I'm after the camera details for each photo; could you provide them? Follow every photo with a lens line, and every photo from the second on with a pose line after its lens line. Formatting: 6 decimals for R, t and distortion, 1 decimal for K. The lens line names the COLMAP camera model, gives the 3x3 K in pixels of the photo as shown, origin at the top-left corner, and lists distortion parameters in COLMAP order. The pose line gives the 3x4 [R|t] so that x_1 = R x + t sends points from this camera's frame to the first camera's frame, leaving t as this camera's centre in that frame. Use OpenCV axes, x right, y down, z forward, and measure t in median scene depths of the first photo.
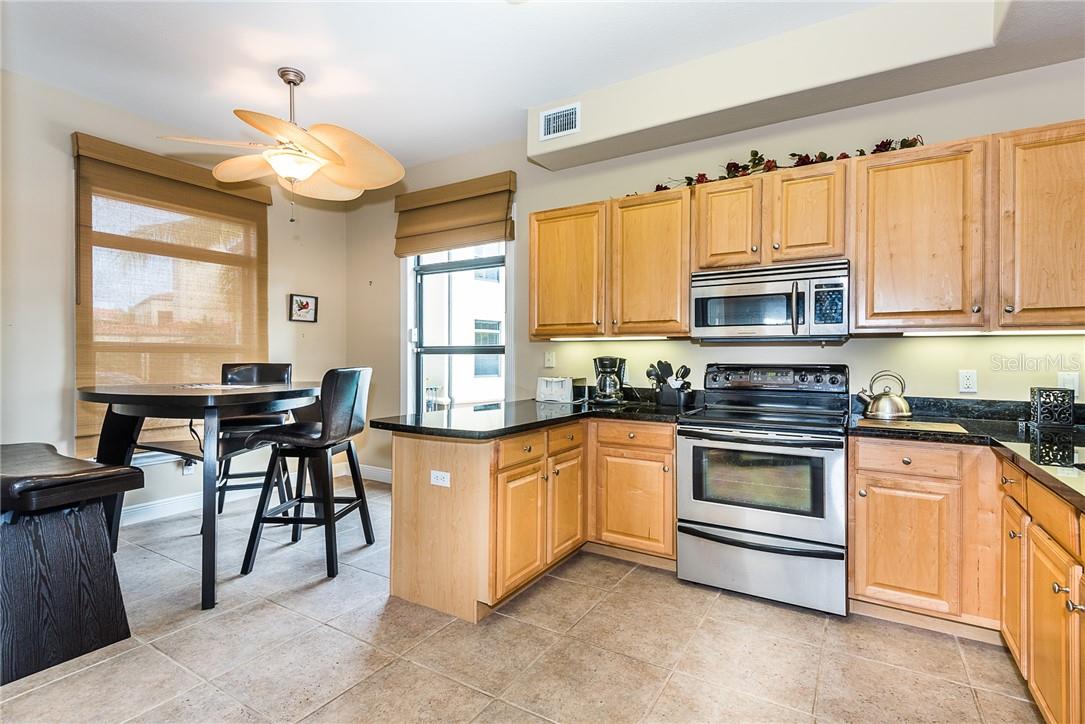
lens RADIAL K [[513.4, 0, 546.7], [0, 513.4, 357.8], [0, 0, 1]] dist [0.012317, -0.001017]
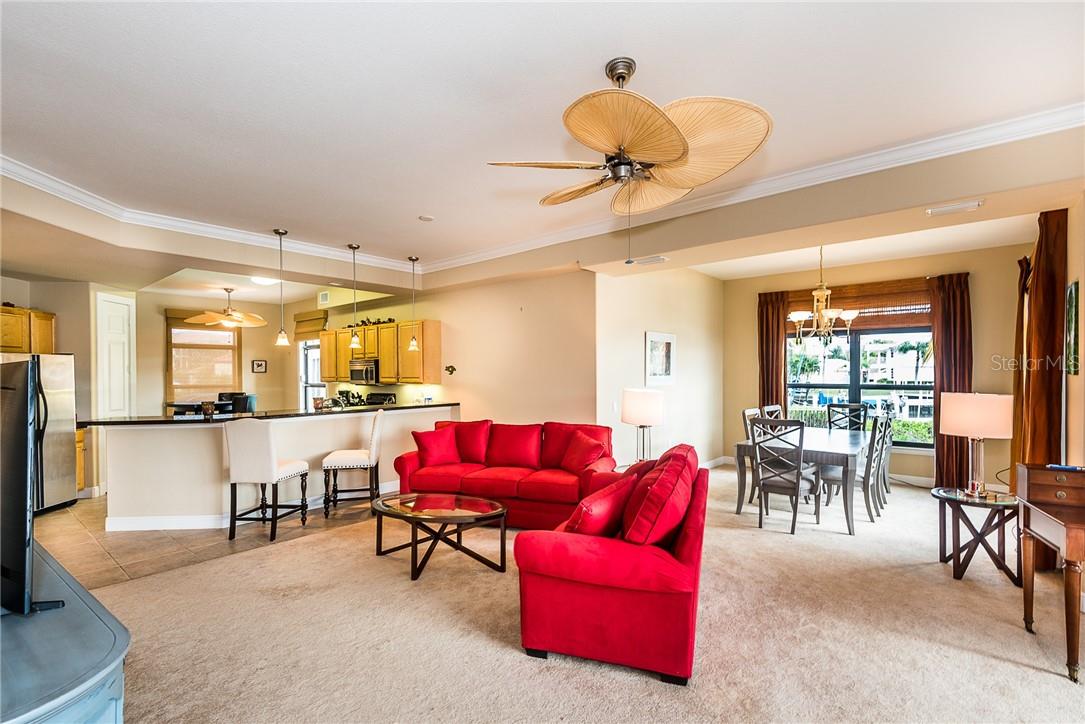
lens RADIAL K [[552.4, 0, 541.0], [0, 552.4, 380.2], [0, 0, 1]] dist [-0.023882, -0.001227]
pose [[0.984062, -0.013014, -0.177348, 1.622152], [0.014881, 0.999847, 0.009204, -0.062019], [0.177201, -0.011696, 0.984105, -1.559505]]
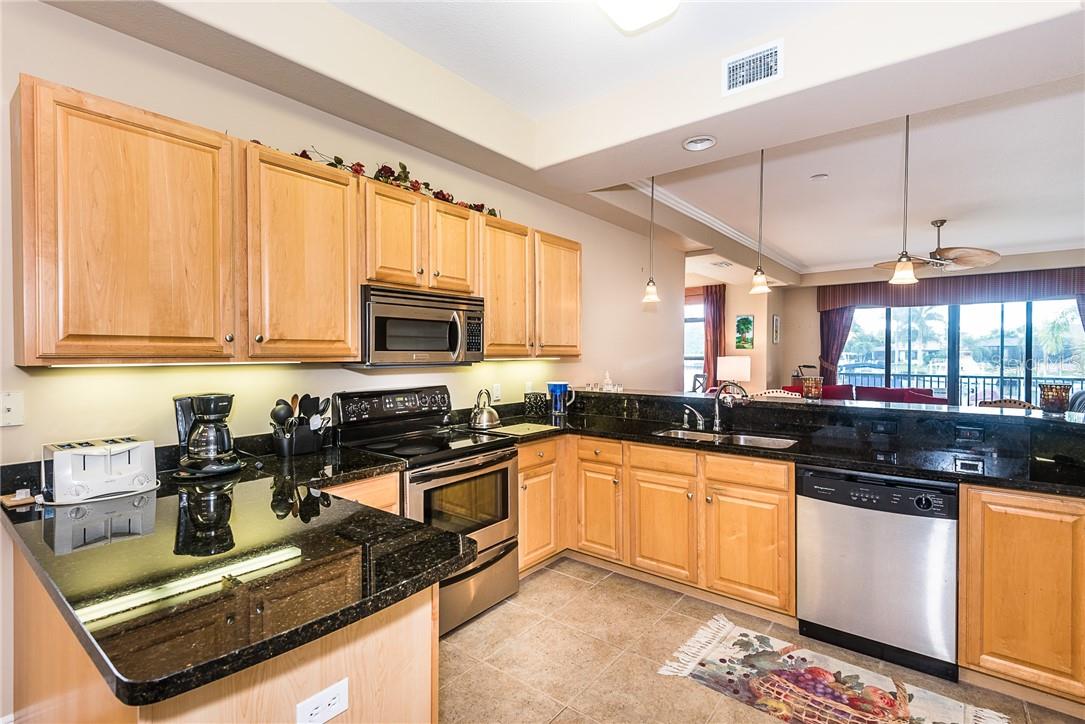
lens RADIAL K [[518.7, 0, 542.6], [0, 518.7, 356.5], [0, 0, 1]] dist [0.000070, -0.000200]
pose [[0.106381, -0.014149, 0.994225, -0.448963], [-0.001048, 0.999897, 0.014342, -0.055953], [-0.994325, -0.002567, 0.106355, 0.564326]]
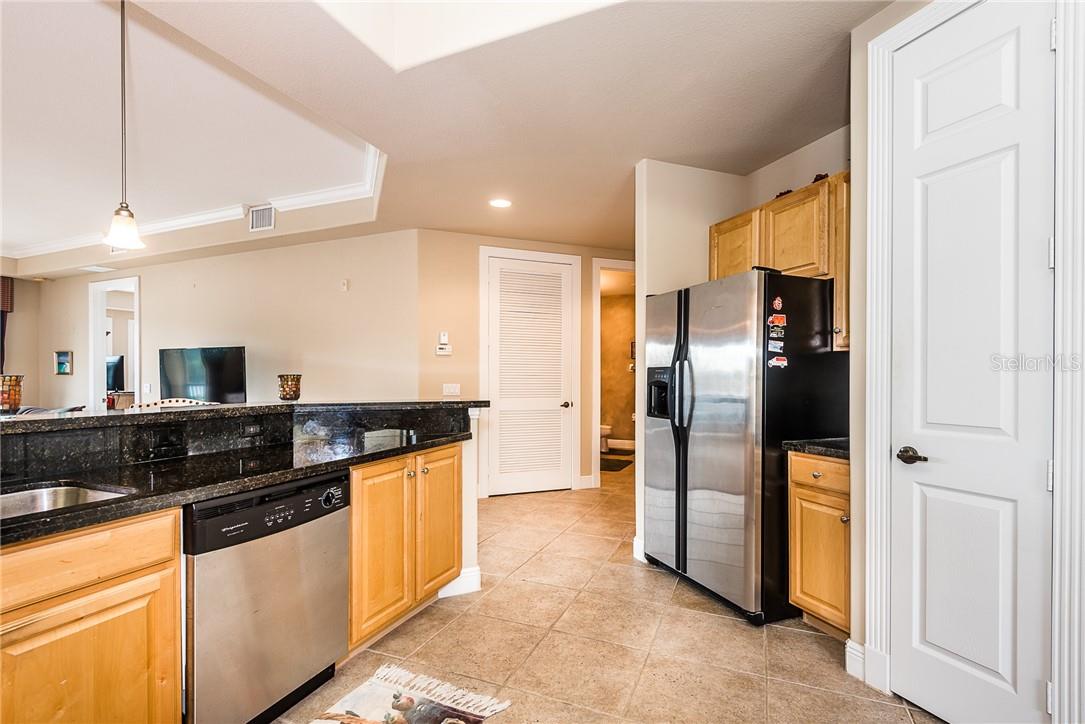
lens RADIAL K [[499.3, 0, 543.3], [0, 499.3, 377.6], [0, 0, 1]] dist [0.008823, -0.000537]
pose [[-0.989080, 0.001084, -0.147373, 0.108266], [0.000059, 0.999976, 0.006957, -0.004356], [0.147377, 0.006872, -0.989057, 0.758830]]
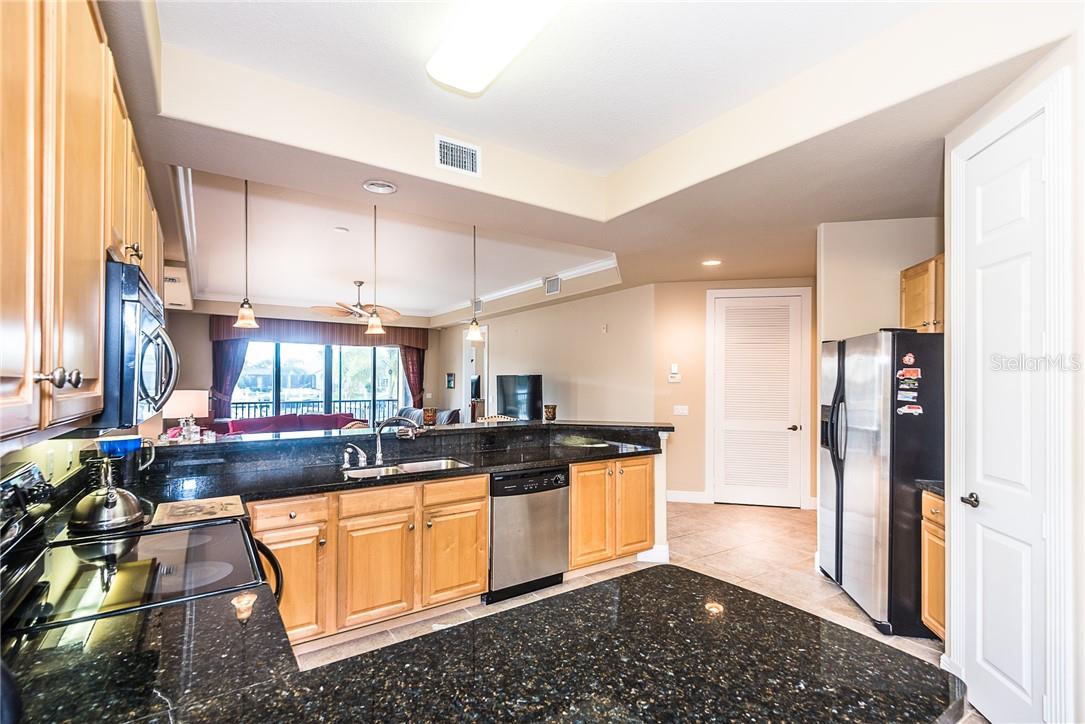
lens RADIAL K [[492.8, 0, 547.9], [0, 492.8, 378.6], [0, 0, 1]] dist [0.020621, -0.000255]
pose [[-0.913888, -0.005039, 0.405936, -0.134560], [-0.006445, 0.999977, -0.002097, -0.071431], [-0.405916, -0.004533, -0.913899, 1.106196]]
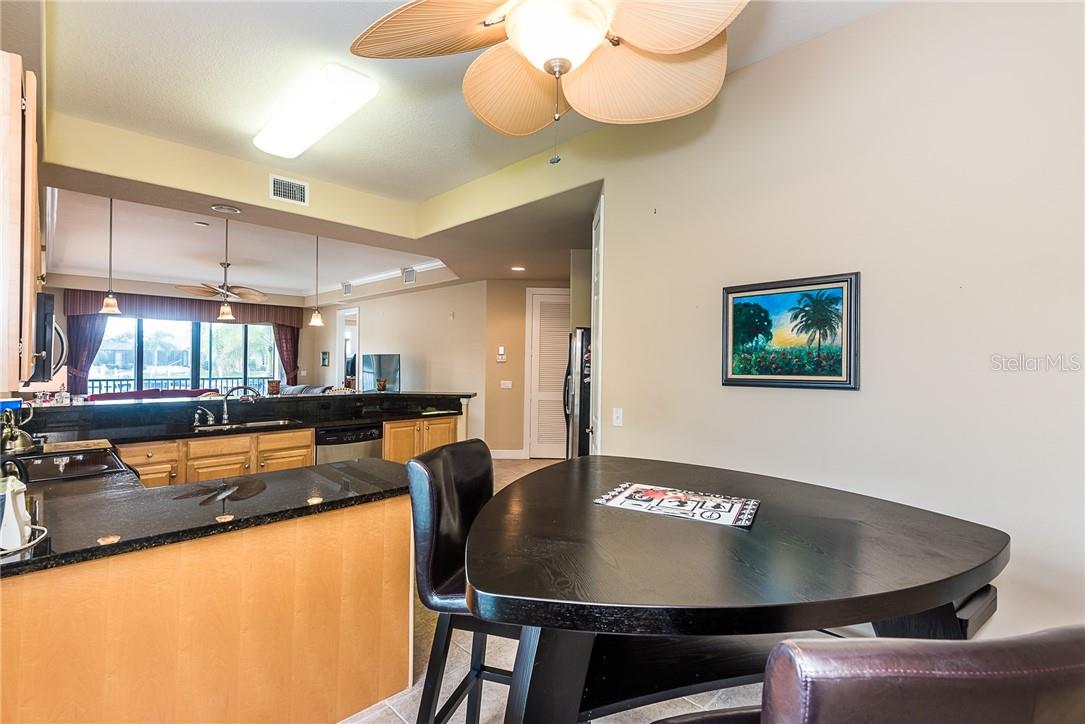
lens RADIAL K [[498.5, 0, 538.8], [0, 498.5, 364.7], [0, 0, 1]] dist [0.000913, 0.000053]
pose [[-0.970324, -0.016595, 0.241238, -0.522105], [-0.014669, 0.999845, 0.009775, -0.075382], [-0.241363, 0.005946, -0.970417, 1.394673]]
